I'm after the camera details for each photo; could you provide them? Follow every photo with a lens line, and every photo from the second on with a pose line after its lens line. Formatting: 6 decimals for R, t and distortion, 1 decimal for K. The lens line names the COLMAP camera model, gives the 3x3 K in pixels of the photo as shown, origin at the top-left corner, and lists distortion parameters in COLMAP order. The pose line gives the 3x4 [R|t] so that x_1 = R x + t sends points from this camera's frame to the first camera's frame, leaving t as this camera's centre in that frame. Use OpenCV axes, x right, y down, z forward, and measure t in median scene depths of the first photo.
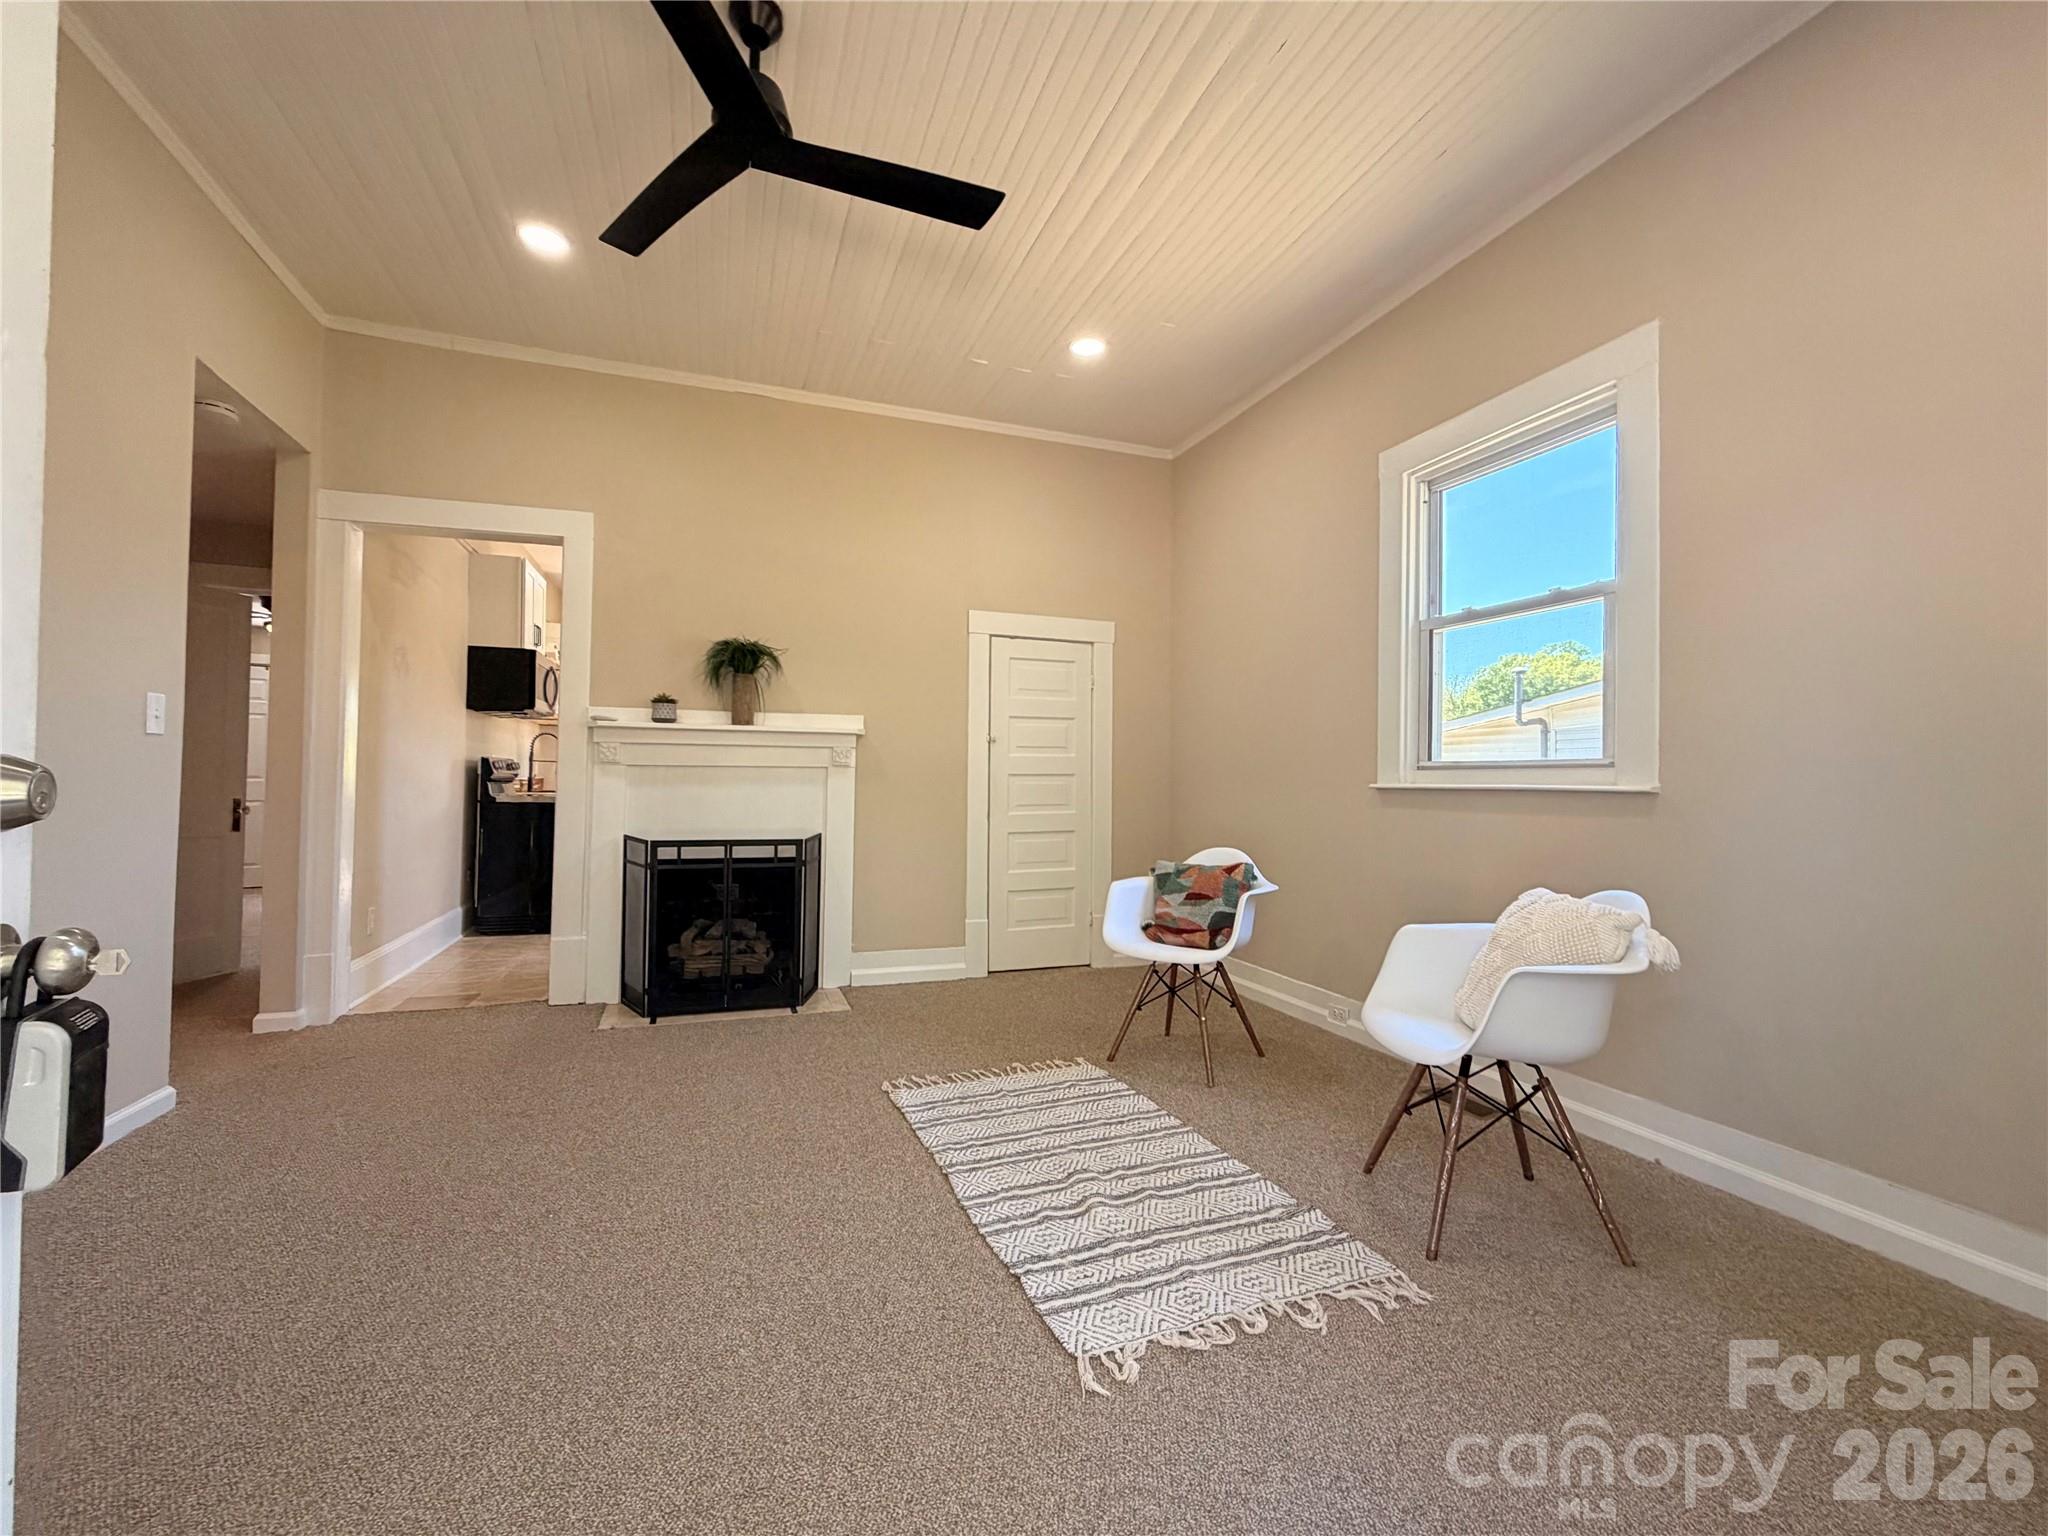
lens RADIAL K [[864.0, 0, 1016.5], [0, 864.0, 766.1], [0, 0, 1]] dist [0.001514, 0.000450]
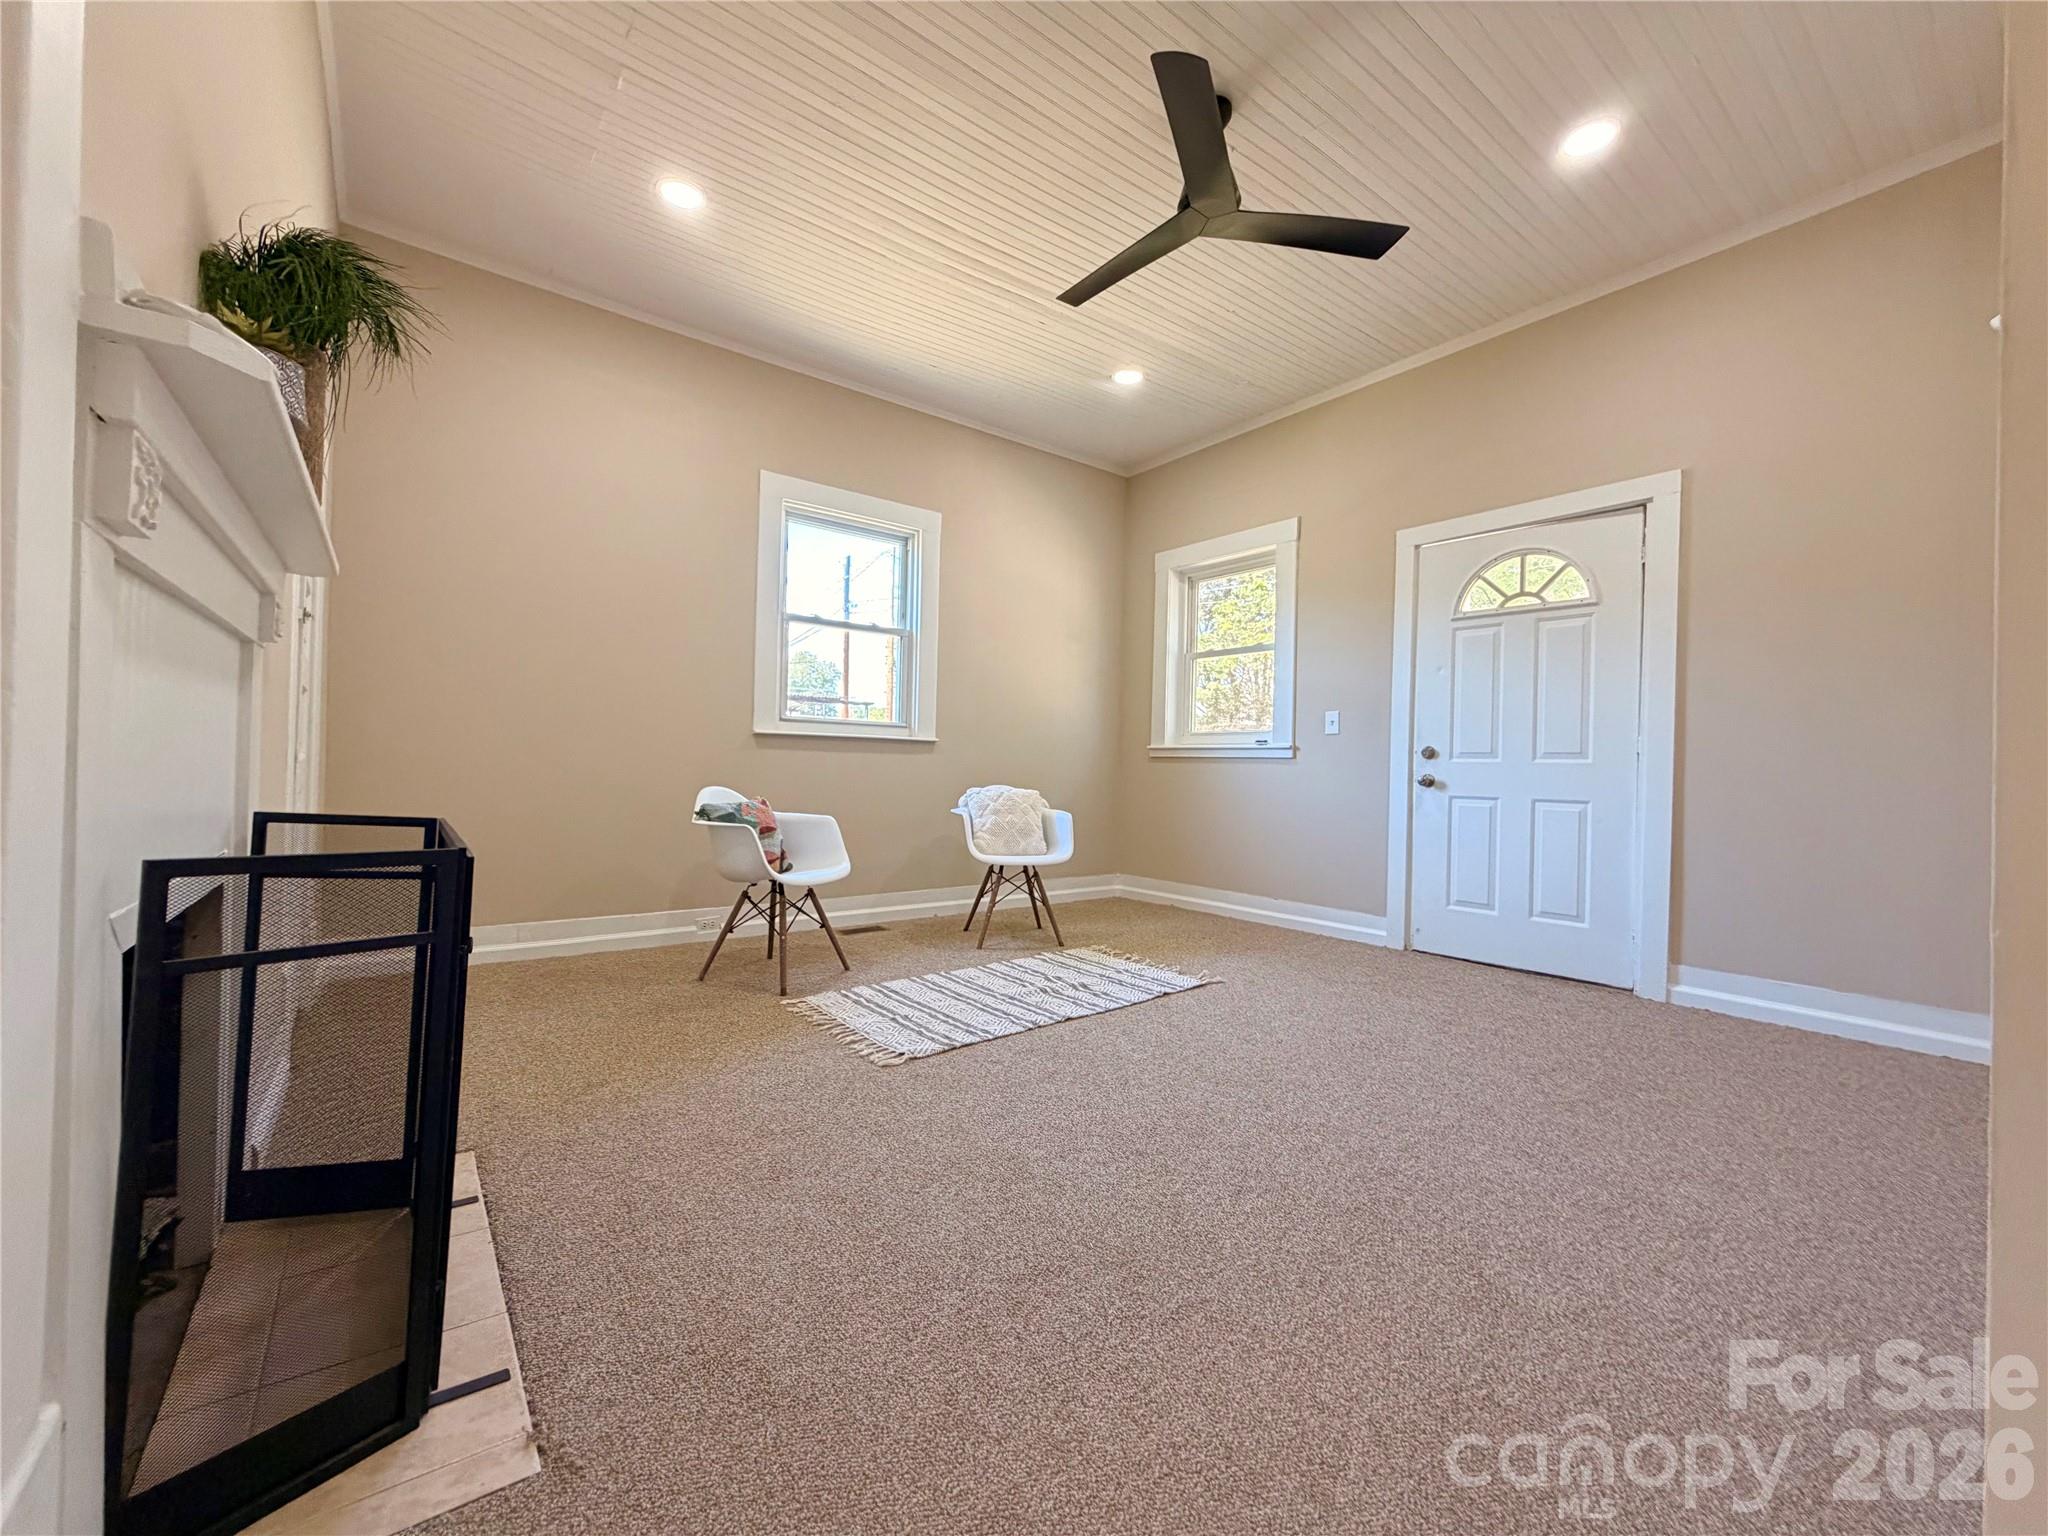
lens RADIAL K [[817.4, 0, 1021.4], [0, 817.4, 766.6], [0, 0, 1]] dist [-0.002138, 0.000362]
pose [[-0.303842, -0.017102, 0.952569, -0.941011], [-0.046389, 0.998919, 0.003138, 0.058047], [-0.951592, -0.043236, -0.304307, 1.095620]]
